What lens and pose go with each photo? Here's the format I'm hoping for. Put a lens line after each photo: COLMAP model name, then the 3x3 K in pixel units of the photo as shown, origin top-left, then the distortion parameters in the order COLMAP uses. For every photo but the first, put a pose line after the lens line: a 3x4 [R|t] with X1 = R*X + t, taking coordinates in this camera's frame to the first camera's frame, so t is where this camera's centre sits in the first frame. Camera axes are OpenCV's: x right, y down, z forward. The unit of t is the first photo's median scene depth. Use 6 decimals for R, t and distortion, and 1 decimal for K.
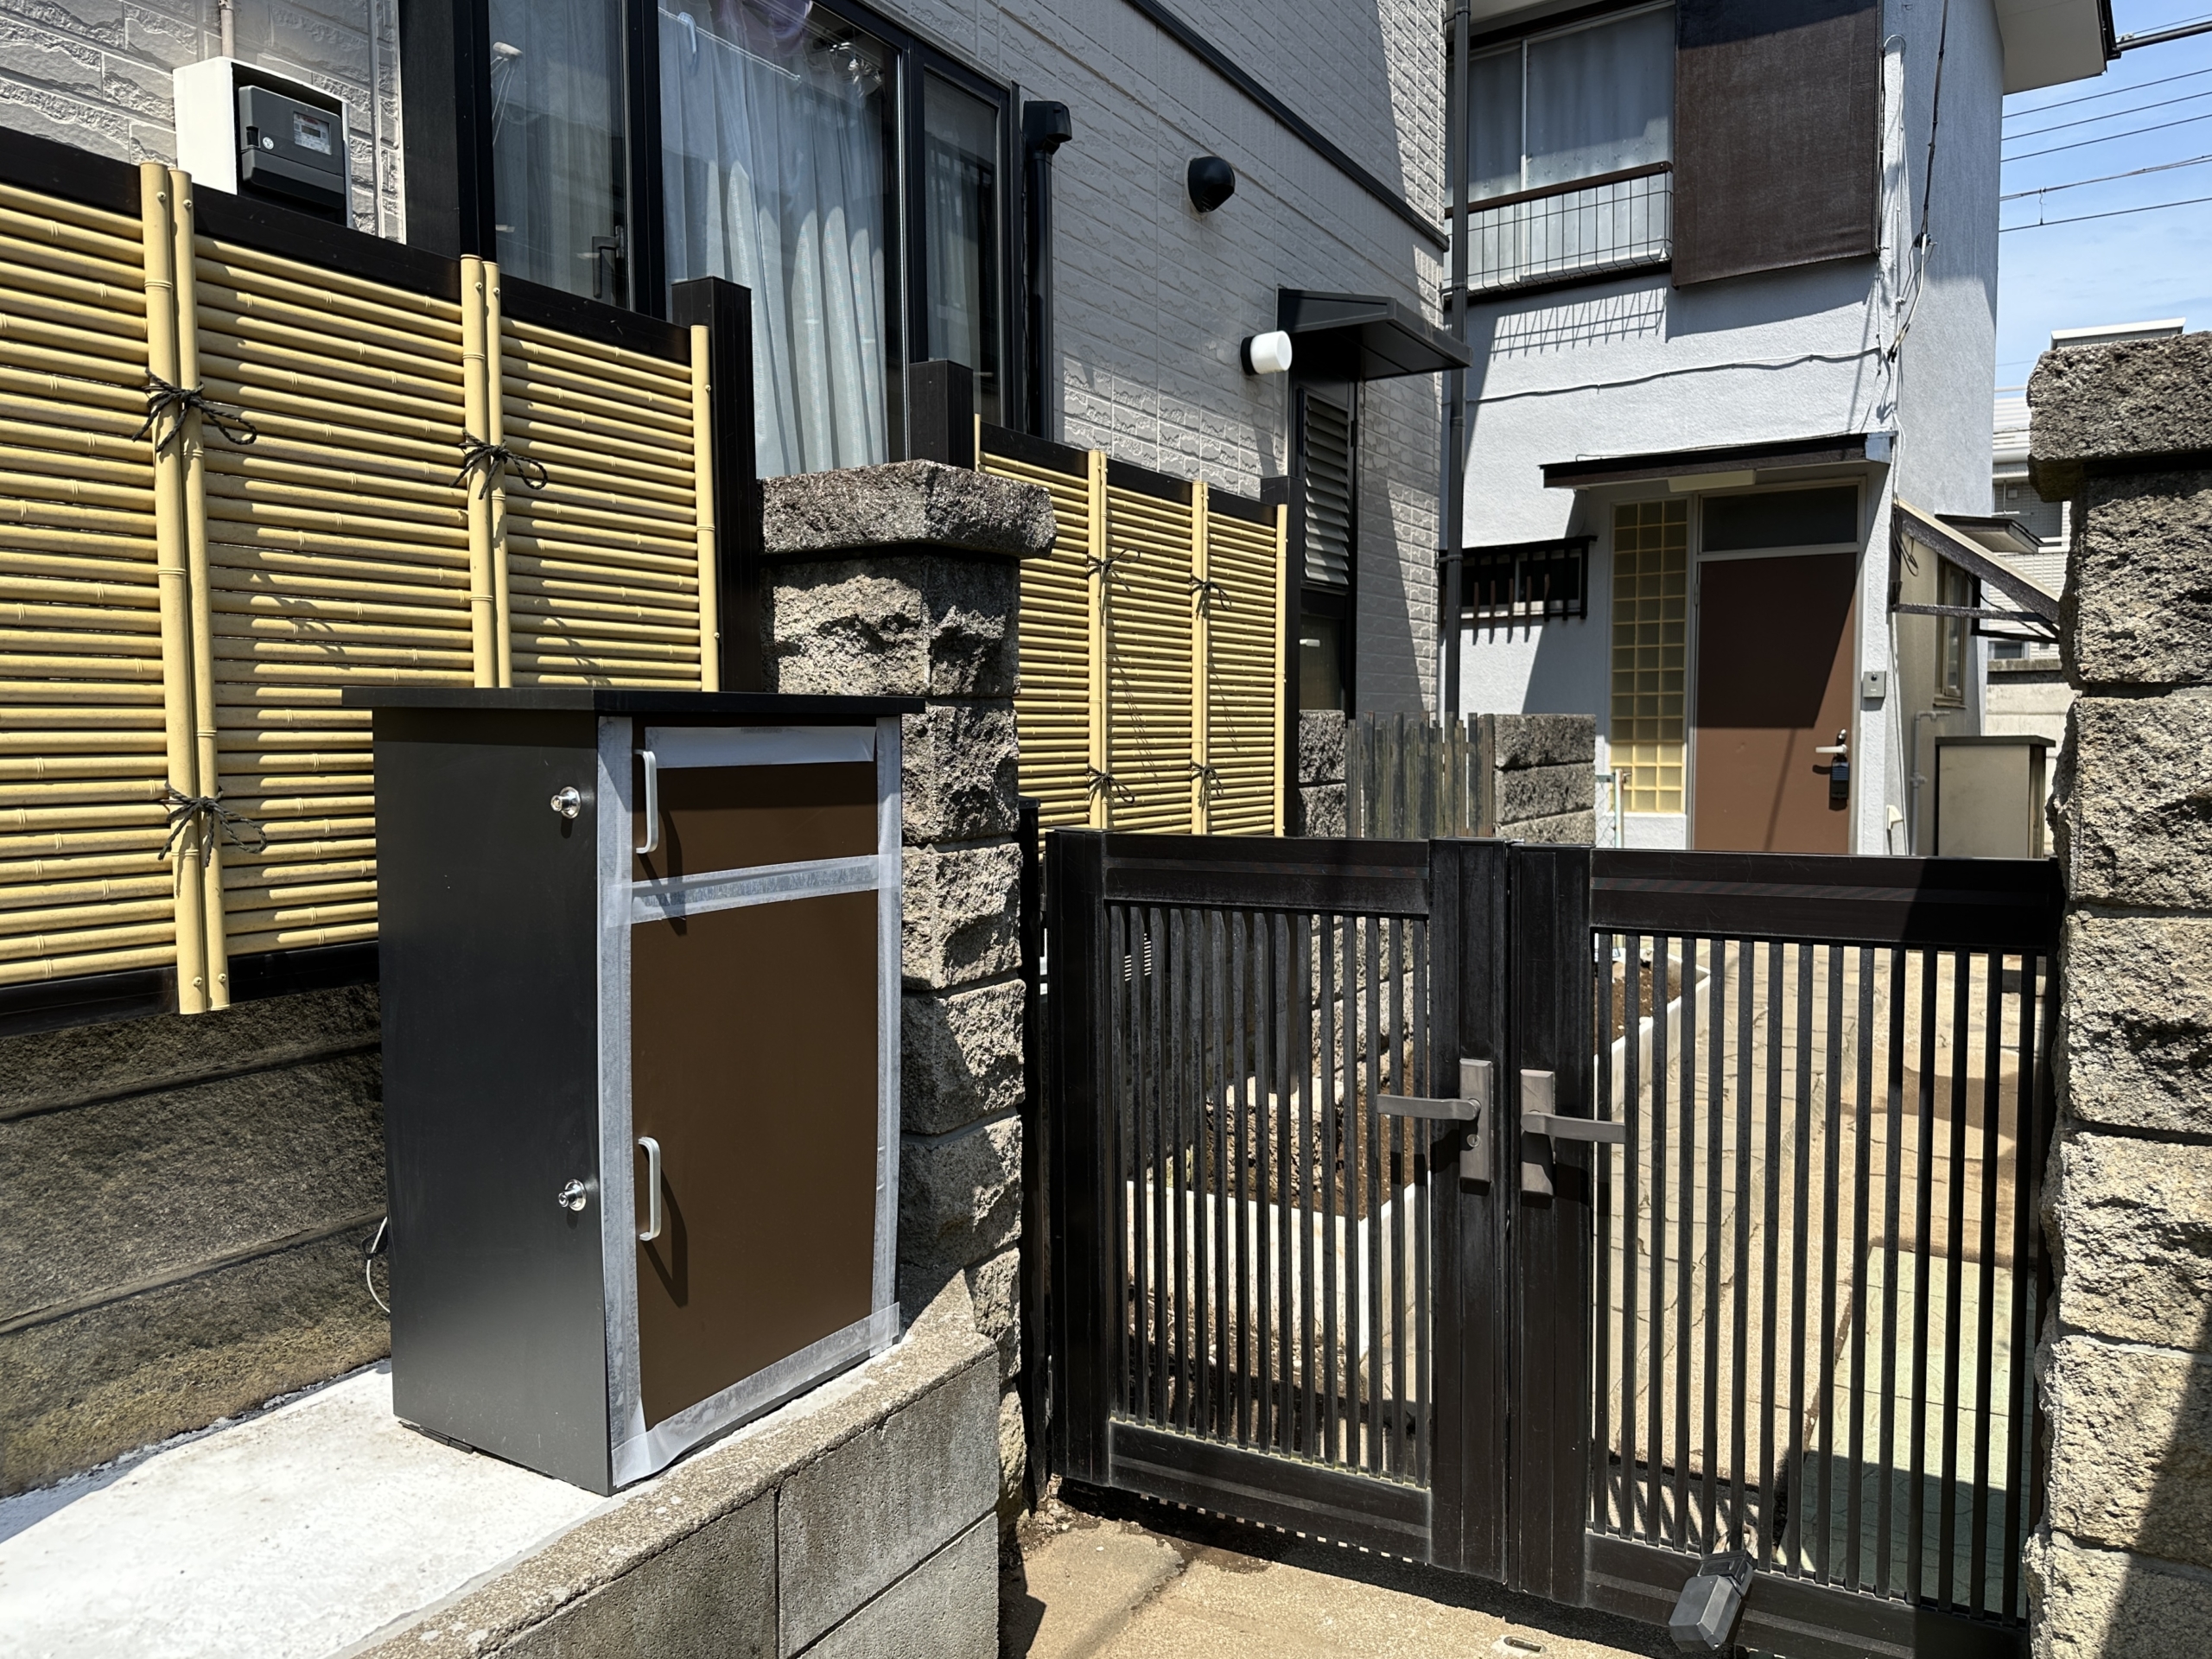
lens RADIAL K [[1558.6, 0, 1100.8], [0, 1558.6, 836.9], [0, 0, 1]] dist [0.051093, -0.077661]
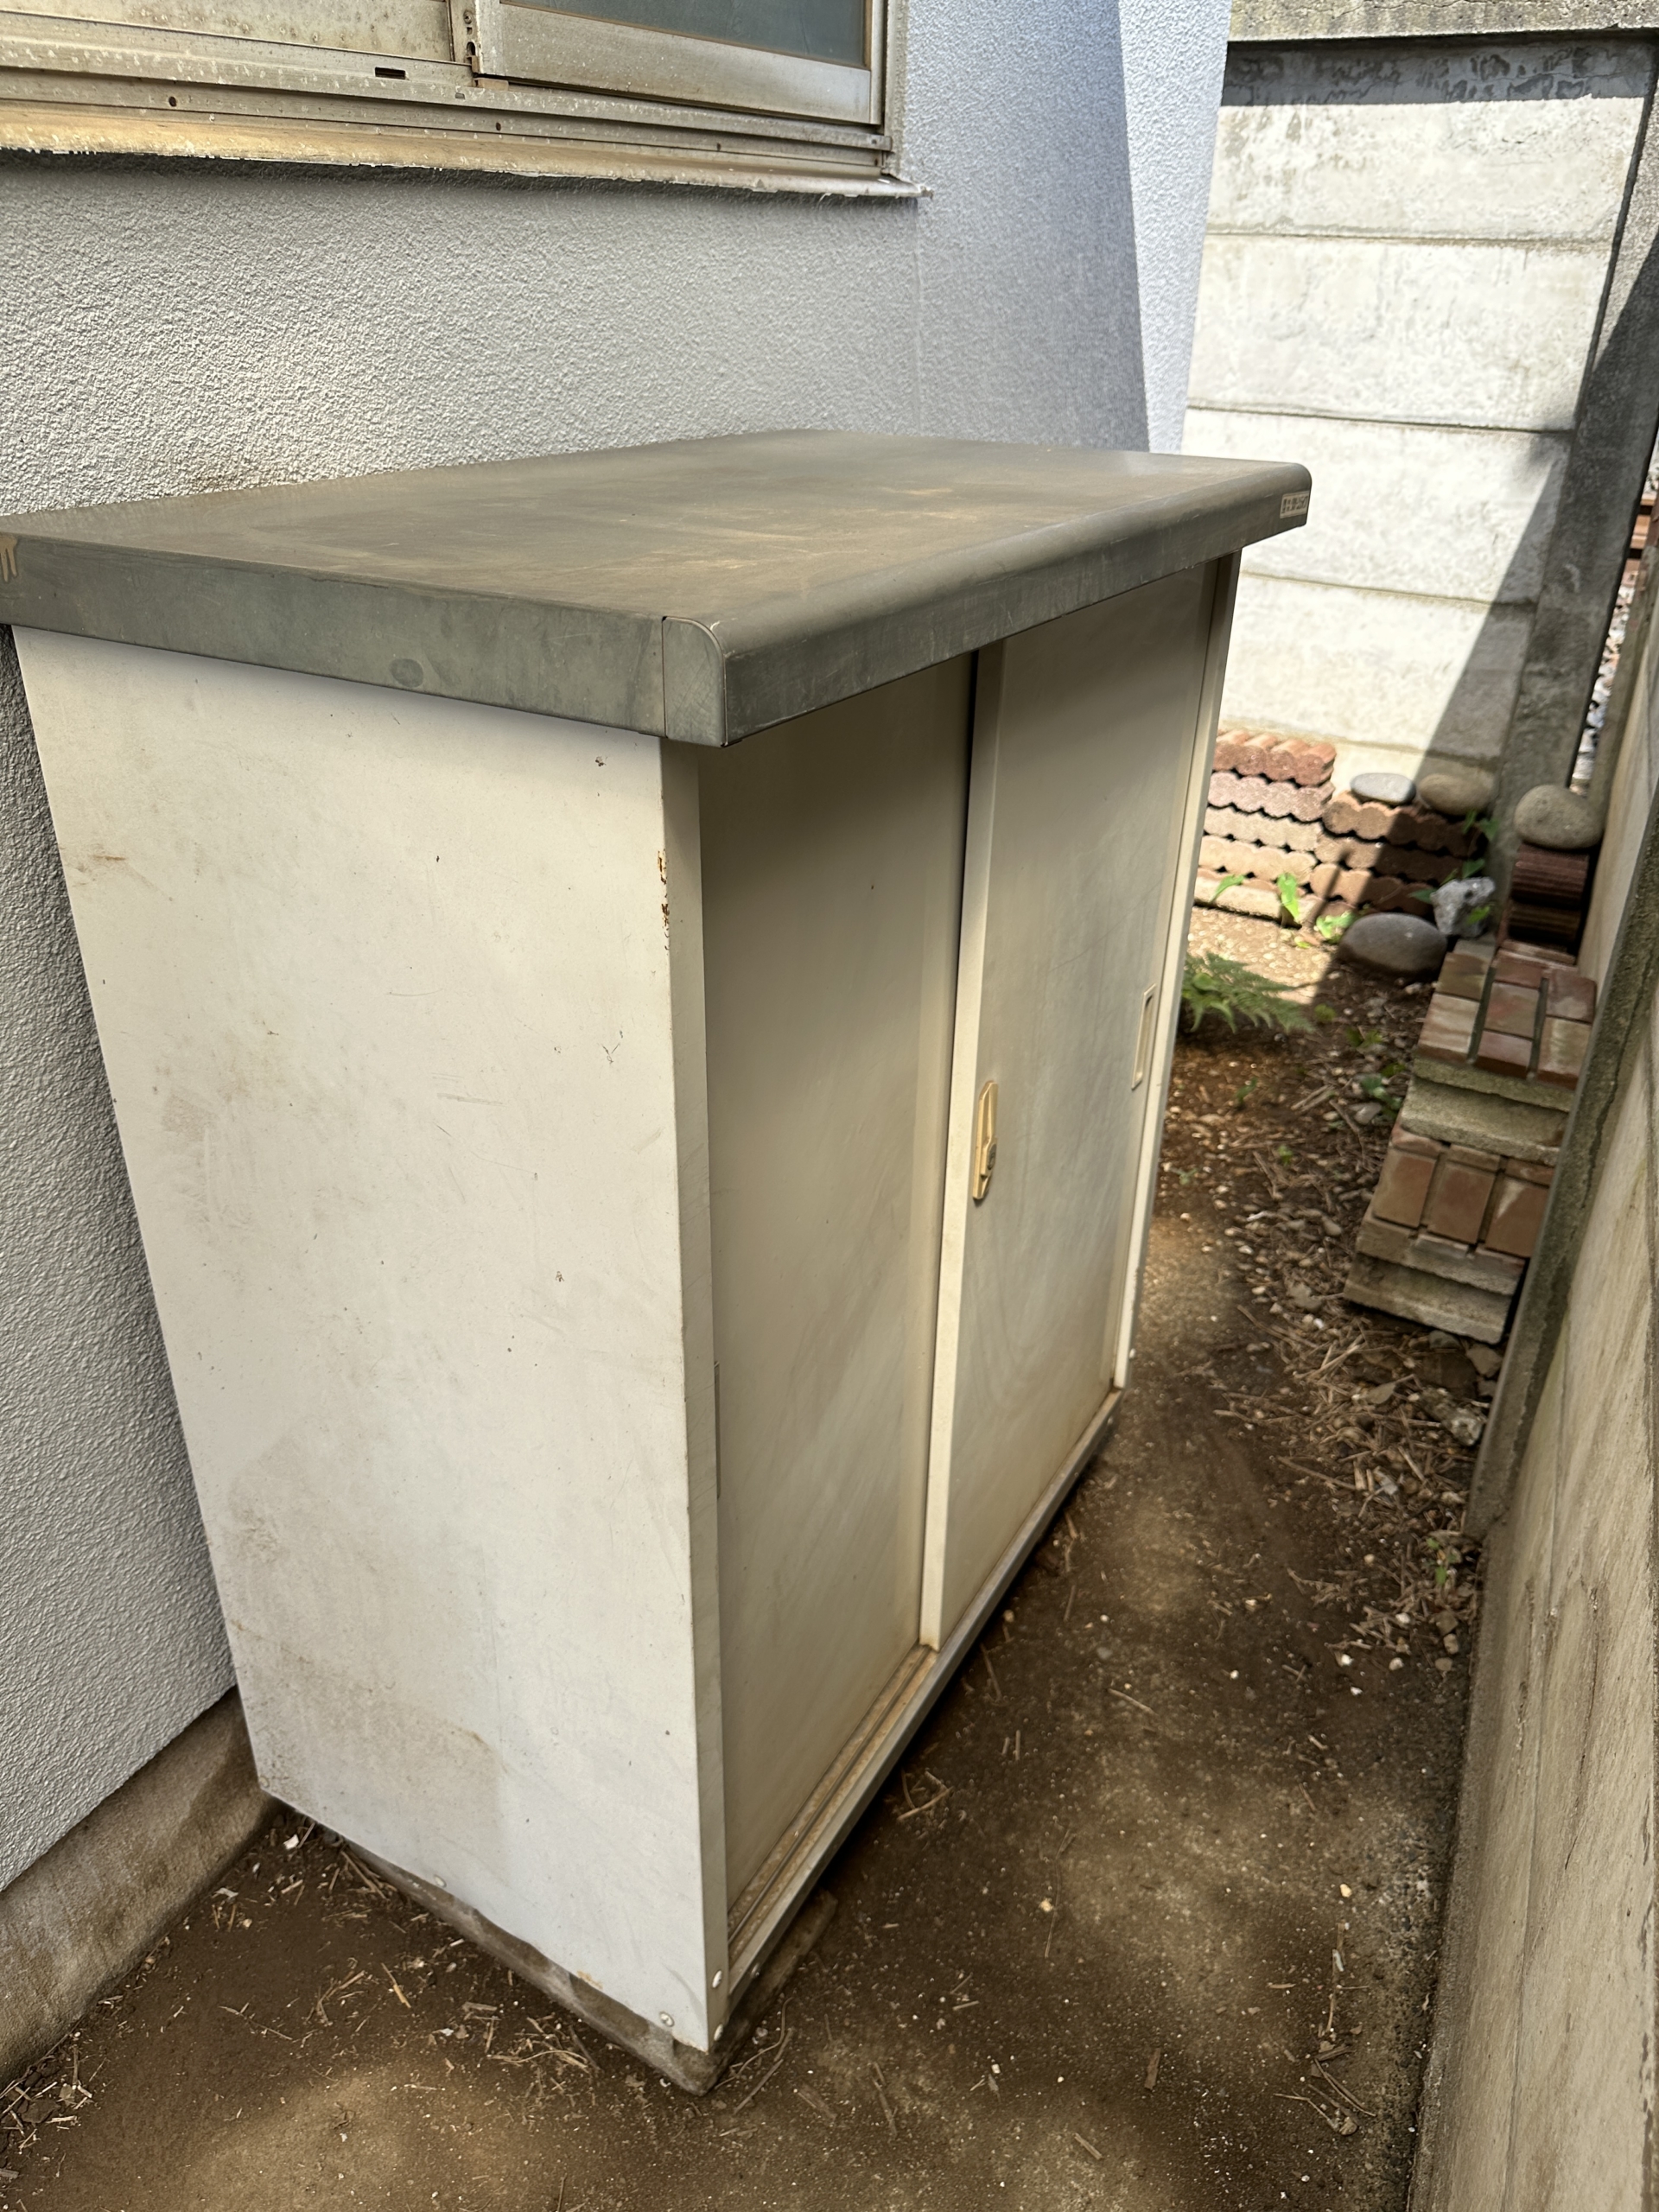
lens RADIAL K [[1558.6, 0, 817.1], [0, 1558.6, 1086.8], [0, 0, 1]] dist [0.051093, -0.077661]
pose [[0.994630, -0.034676, 0.097509, 0.758904], [-0.009331, 0.908311, 0.418192, -0.096170], [-0.103070, -0.416857, 0.903110, 1.182781]]
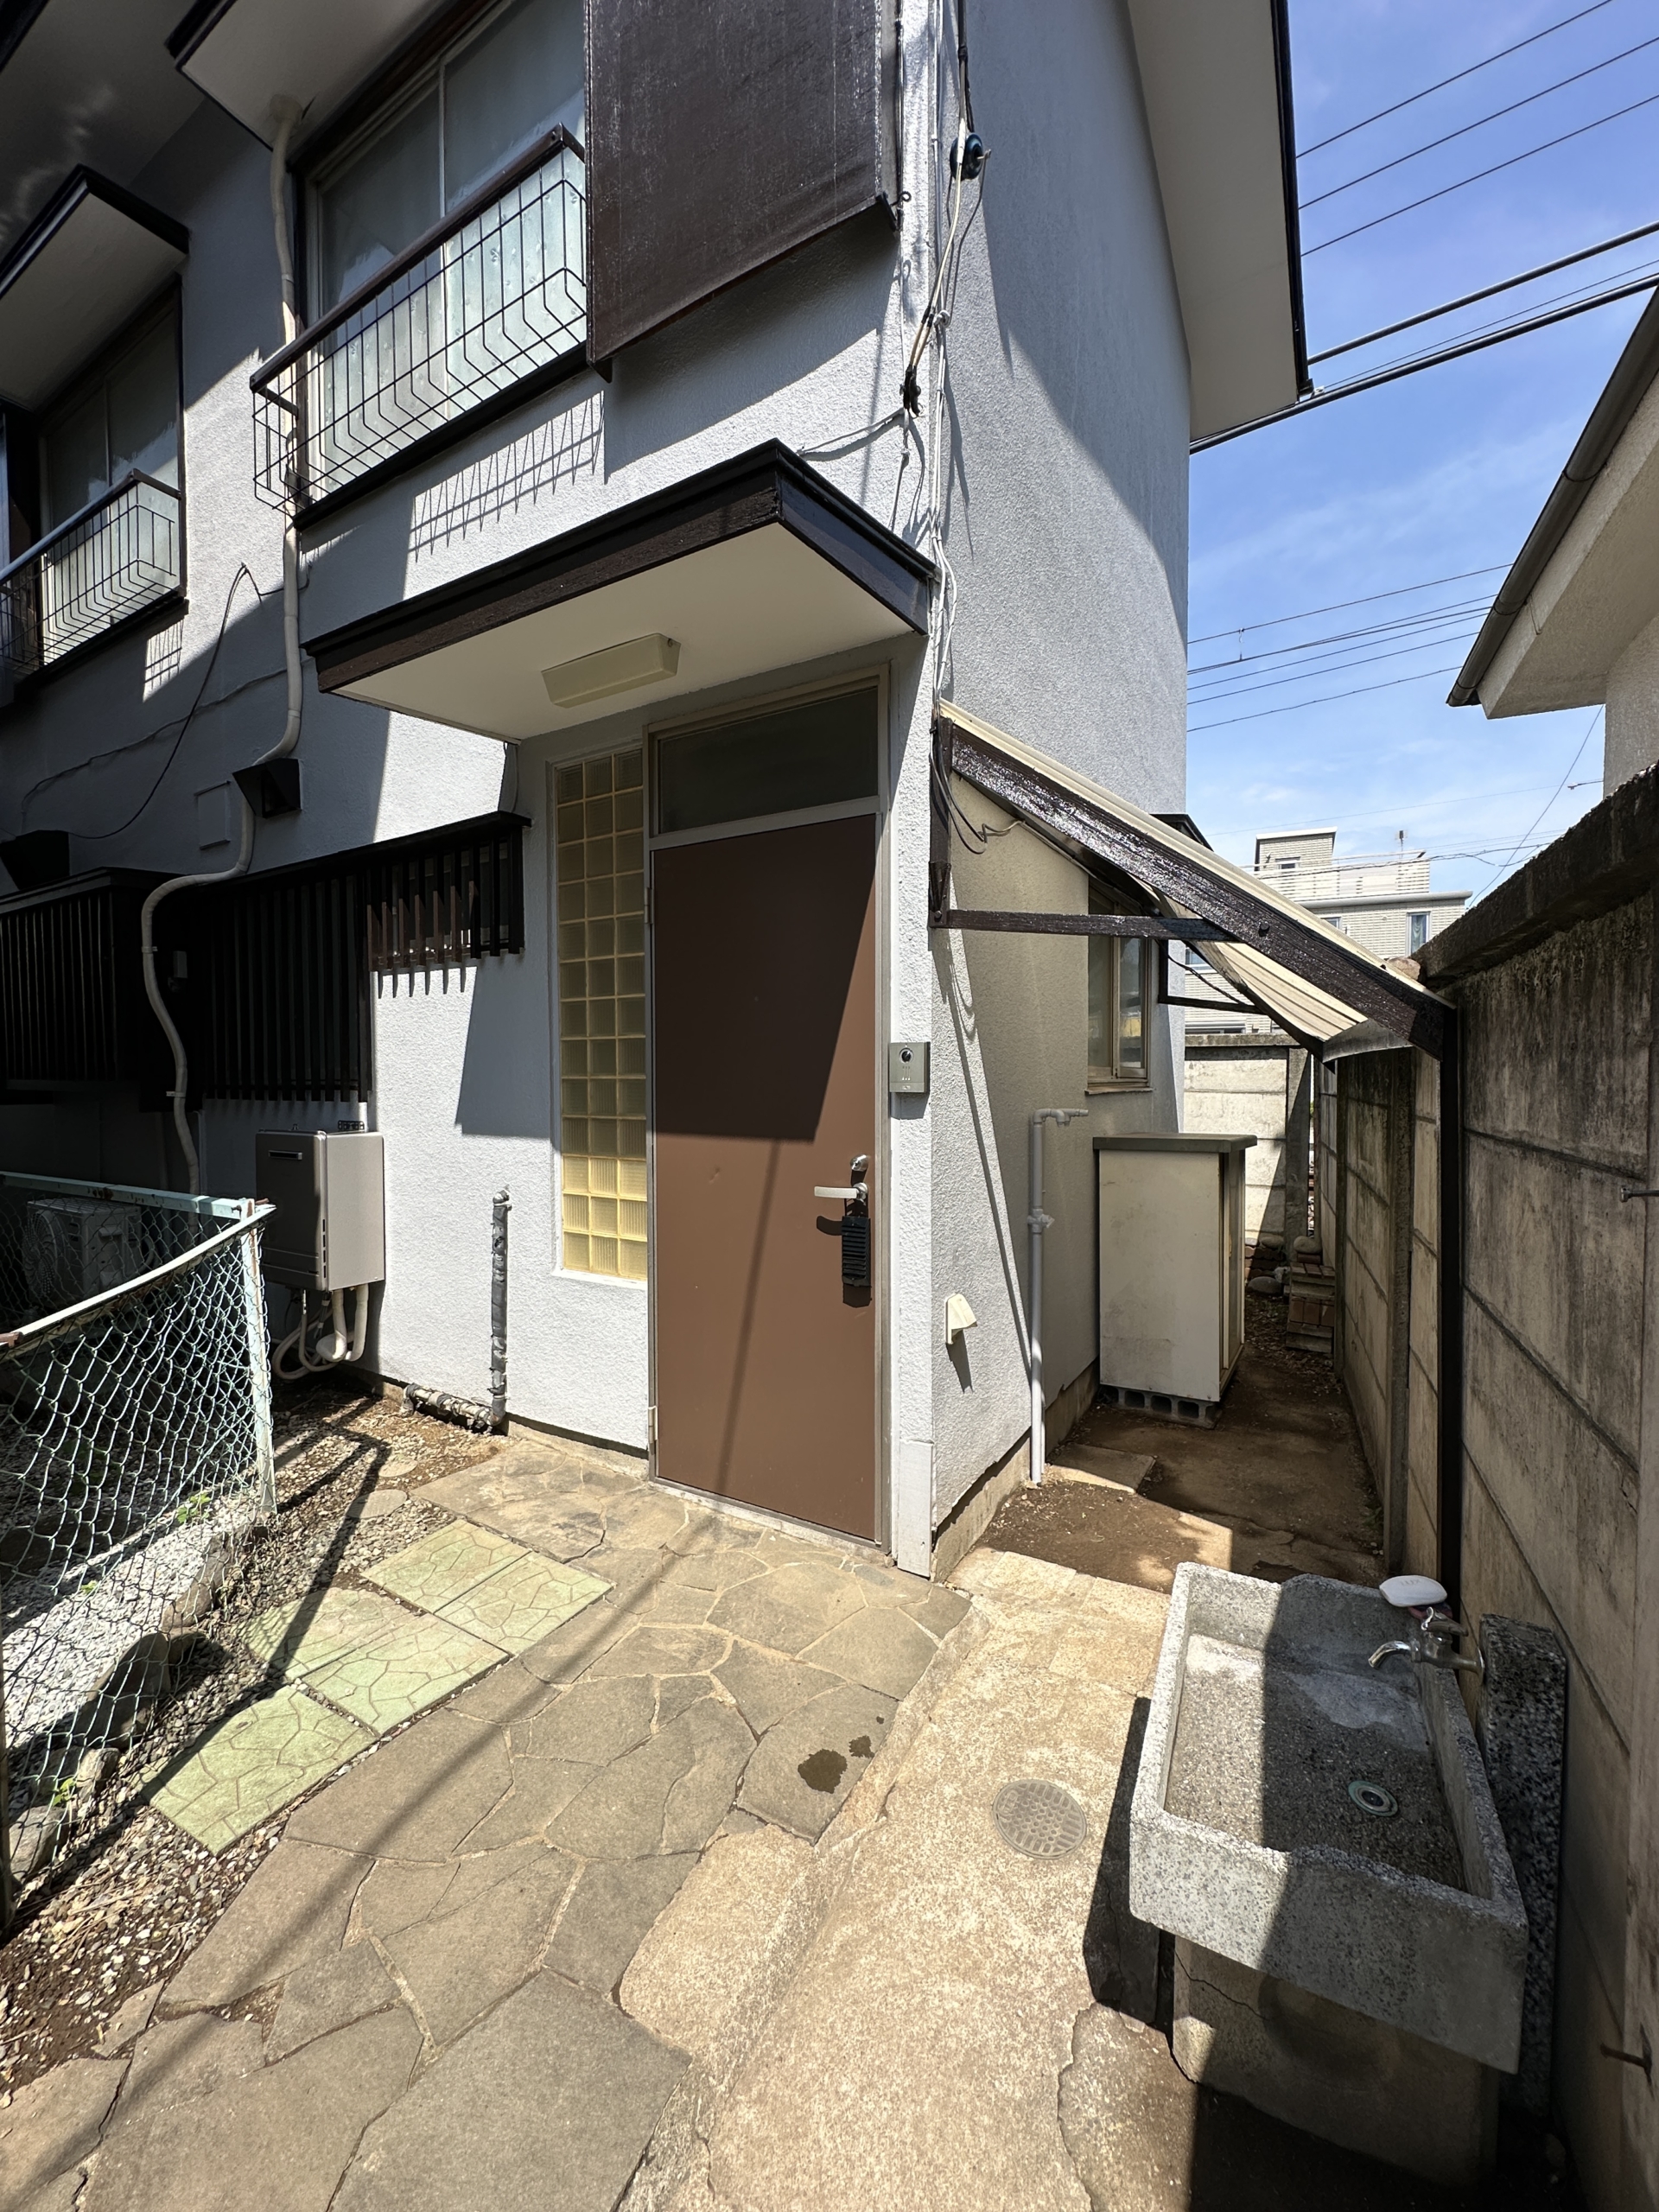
lens RADIAL K [[881.3, 0, 825.7], [0, 881.3, 1100.6], [0, 0, 1]] dist [-0.003377, -0.000377]
pose [[0.996504, 0.004266, 0.083433, 0.500168], [-0.000967, 0.999217, -0.039543, -0.085022], [-0.083536, 0.039324, 0.995729, 0.812721]]
